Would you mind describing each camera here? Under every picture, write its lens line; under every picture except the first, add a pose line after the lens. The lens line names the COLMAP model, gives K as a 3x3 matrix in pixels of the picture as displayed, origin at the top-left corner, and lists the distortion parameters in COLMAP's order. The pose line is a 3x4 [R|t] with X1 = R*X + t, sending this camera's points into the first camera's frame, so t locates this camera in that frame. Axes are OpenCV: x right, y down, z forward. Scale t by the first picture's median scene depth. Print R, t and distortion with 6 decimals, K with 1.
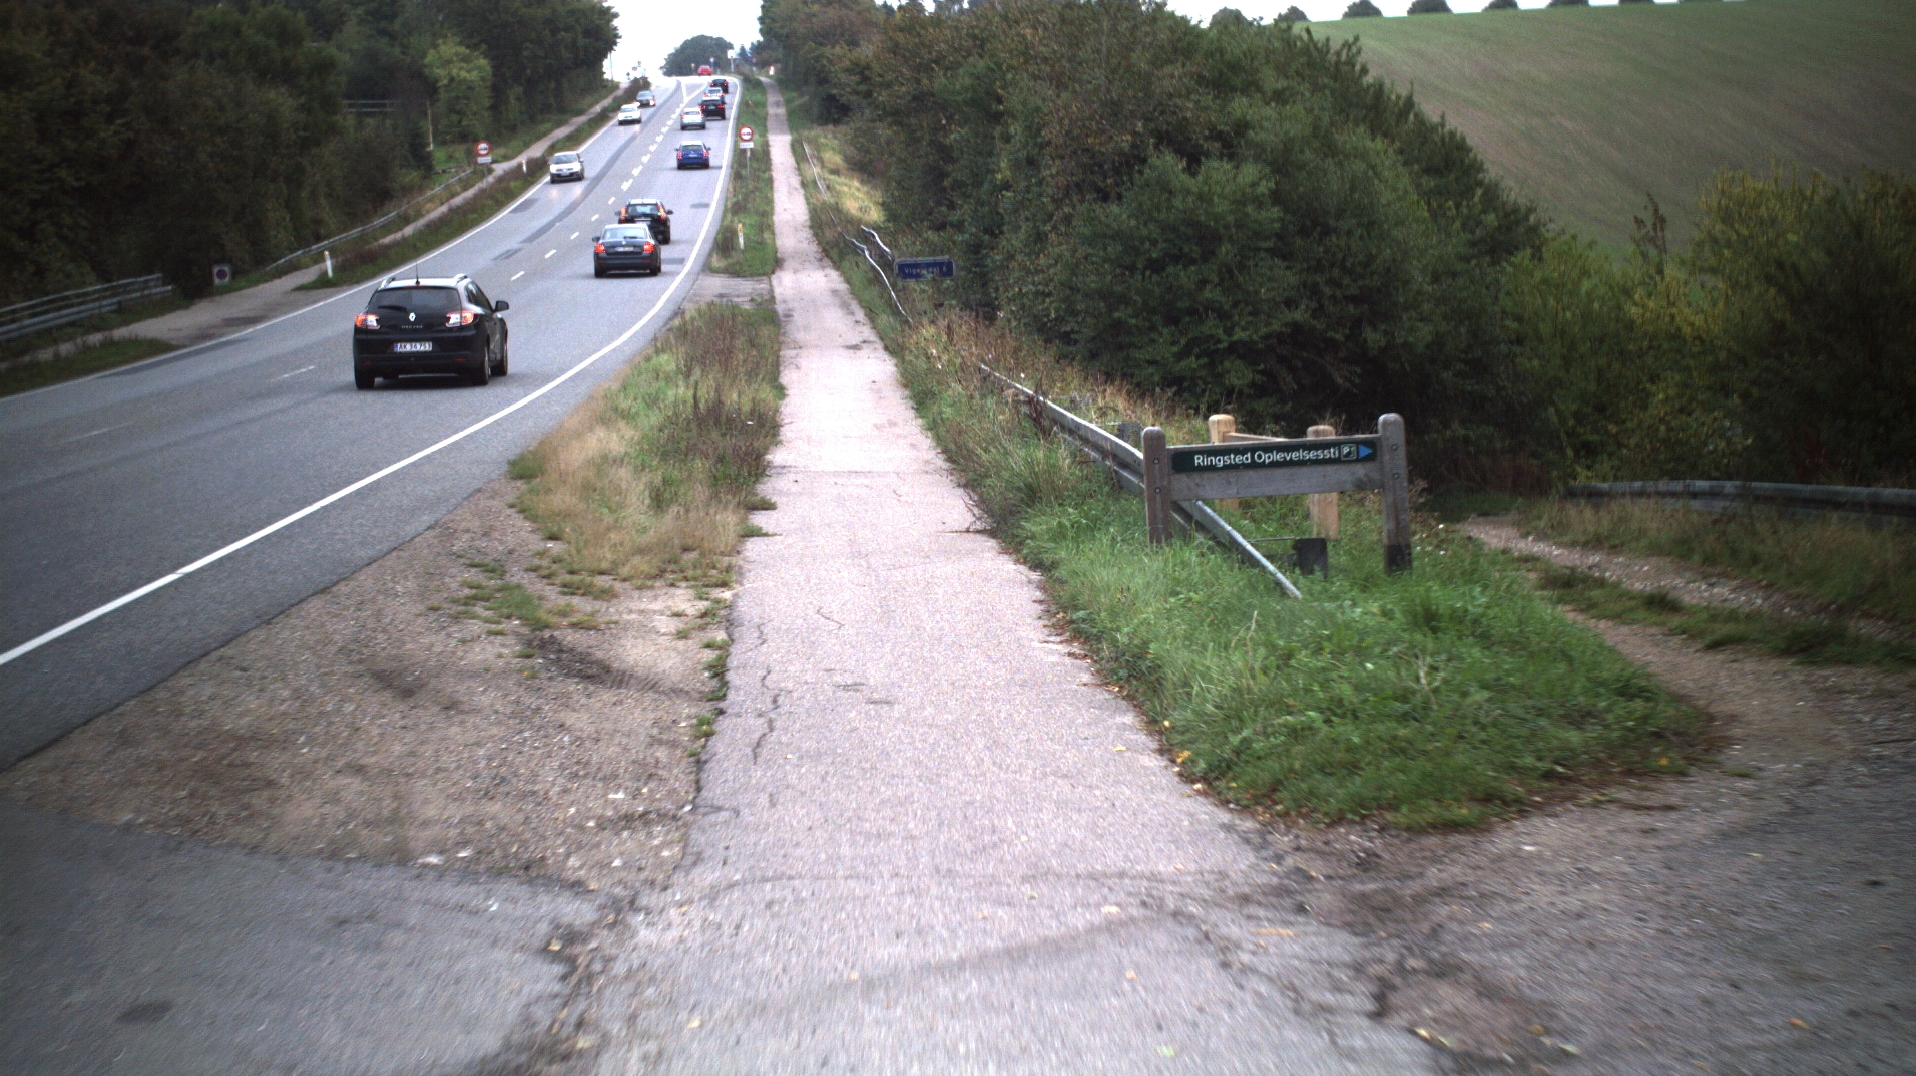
lens RADIAL K [[3080.8, 0, 958.0], [0, 3080.8, 538.0], [0, 0, 1]] dist [-0.192353, -0.054917]
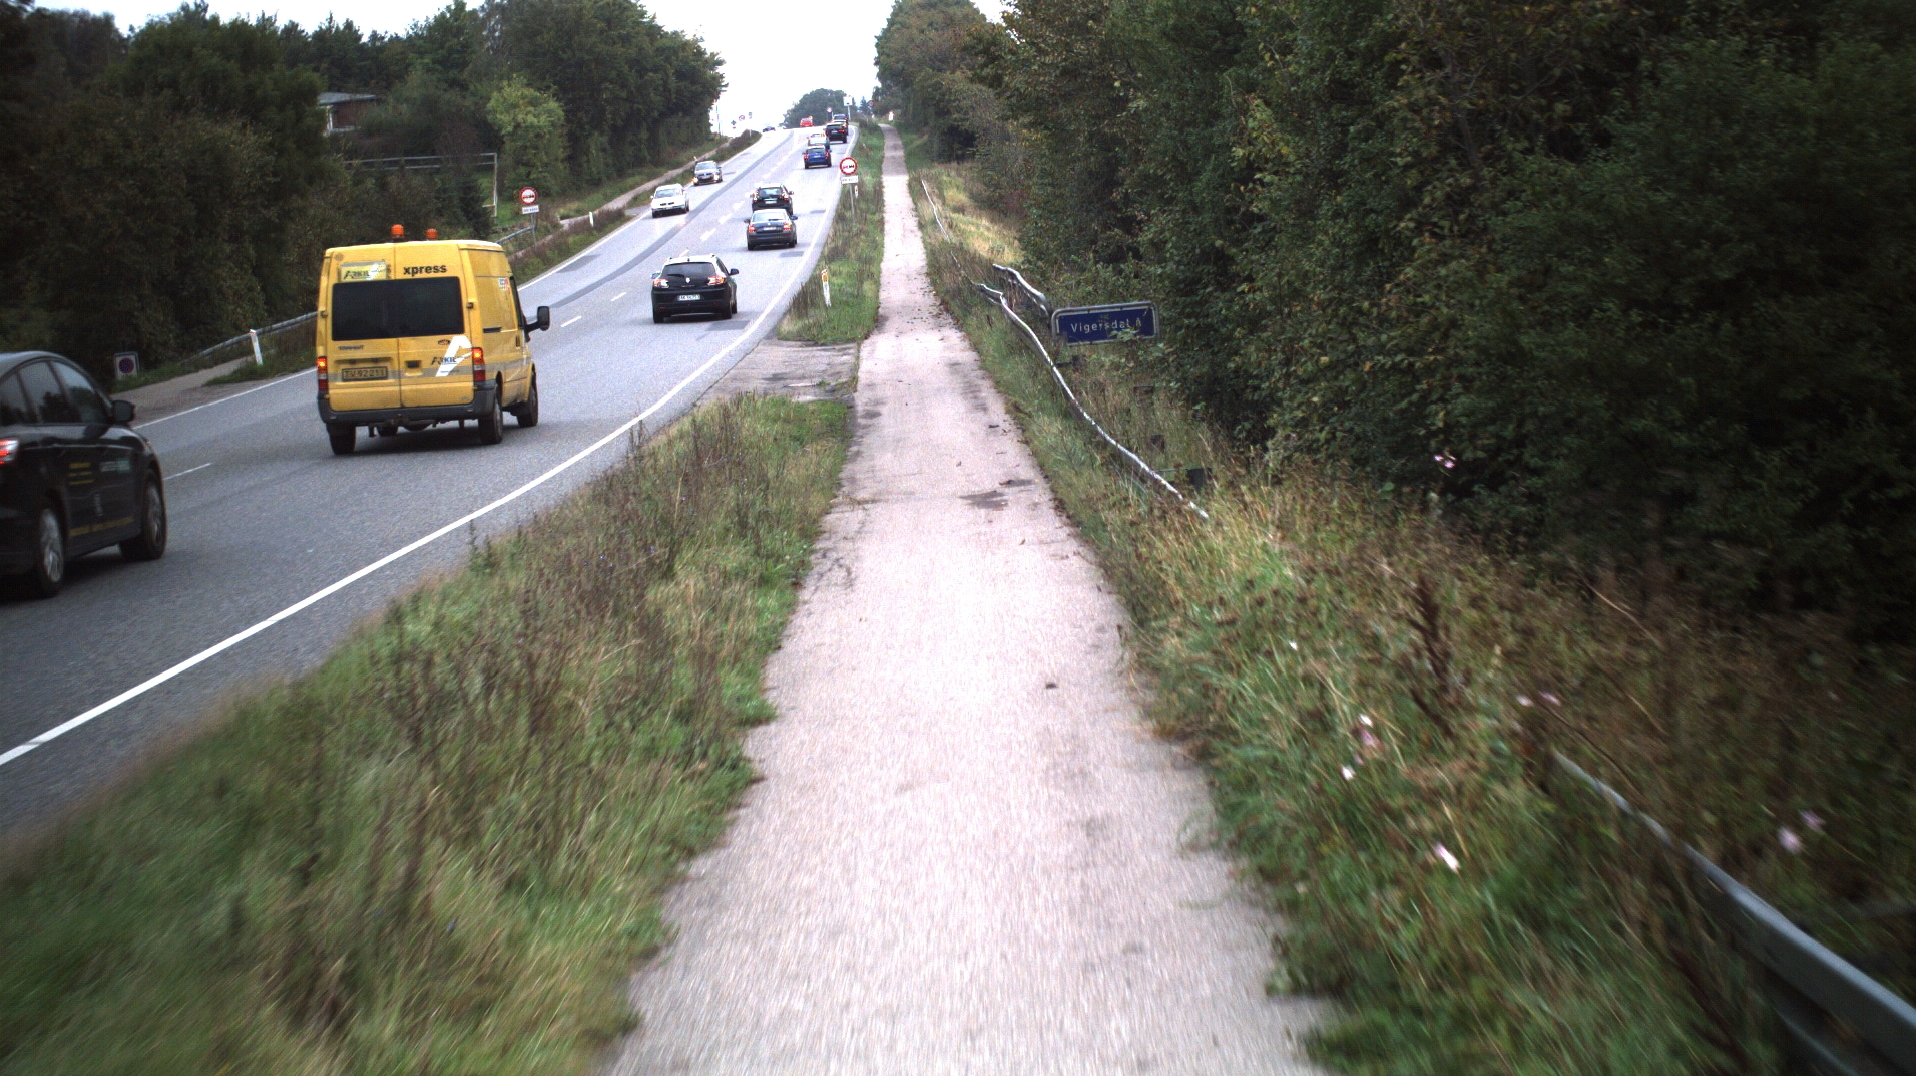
lens RADIAL K [[3080.8, 0, 958.0], [0, 3080.8, 538.0], [0, 0, 1]] dist [-0.192353, -0.054917]
pose [[0.998349, -0.034945, -0.045593, -0.013866], [0.034126, 0.999244, -0.018615, -0.038188], [0.046209, 0.017028, 0.998787, 0.430033]]
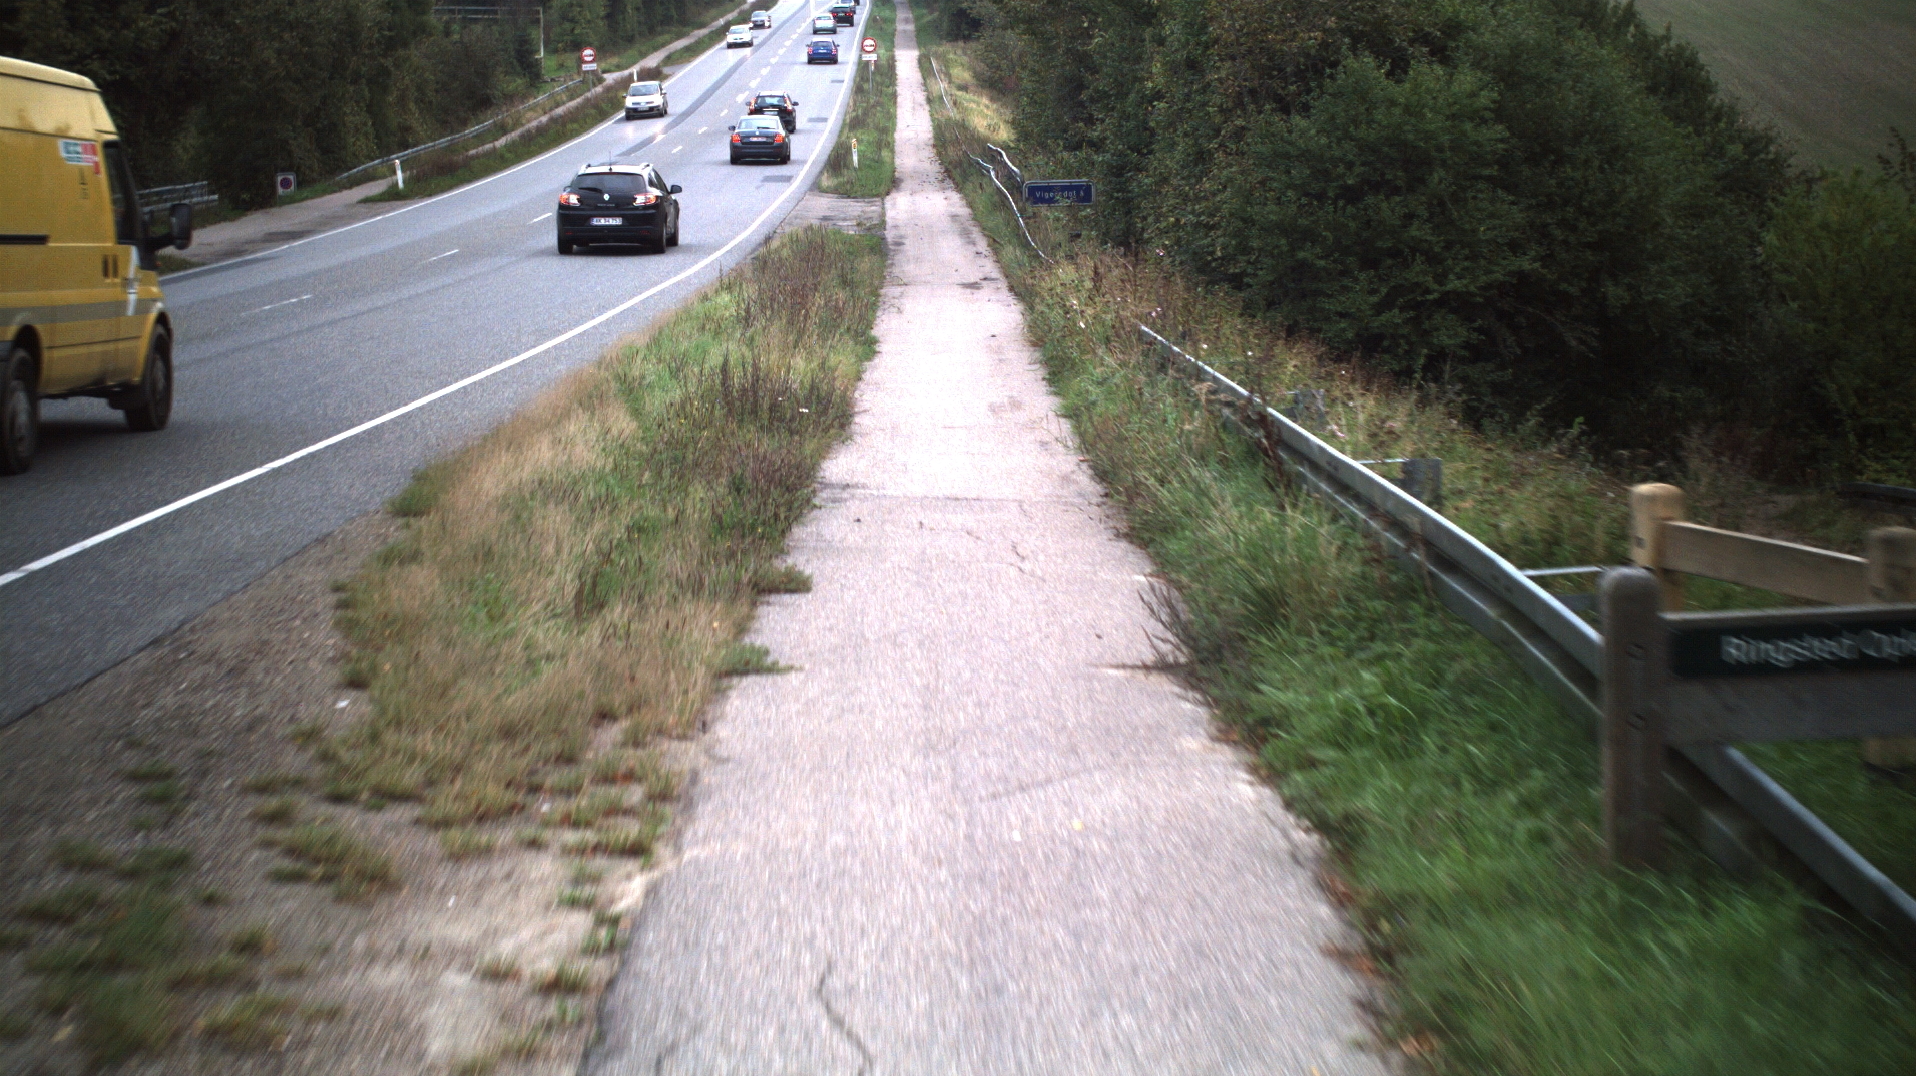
lens RADIAL K [[3080.8, 0, 958.0], [0, 3080.8, 538.0], [0, 0, 1]] dist [-0.192353, -0.054917]
pose [[0.998911, 0.025069, -0.039339, -0.002889], [-0.024112, 0.999406, 0.024615, -0.011990], [0.039933, -0.023640, 0.998923, 0.144625]]
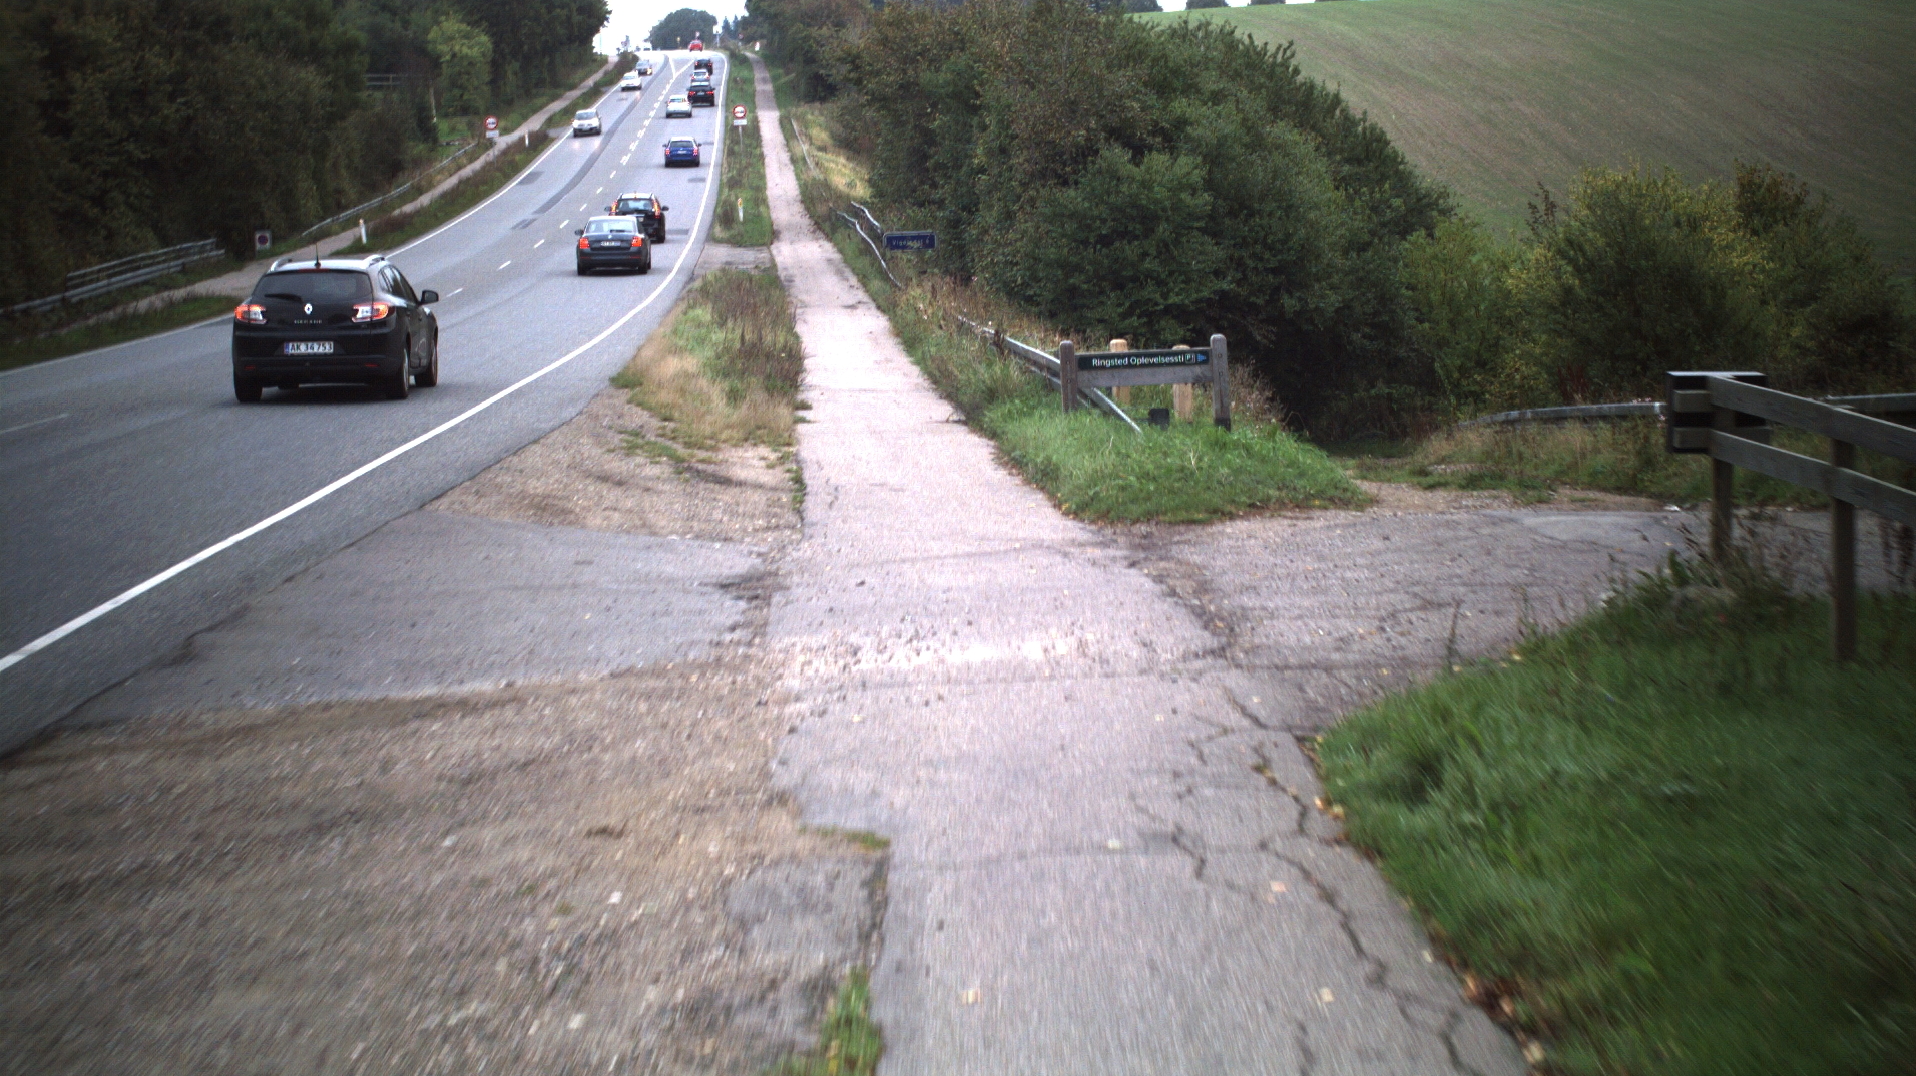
lens RADIAL K [[3080.8, 0, 958.0], [0, 3080.8, 538.0], [0, 0, 1]] dist [-0.192353, -0.054917]
pose [[0.999921, 0.009886, 0.007781, -0.000857], [-0.009953, 0.999914, 0.008552, 0.012830], [-0.007695, -0.008629, 0.999933, -0.143493]]
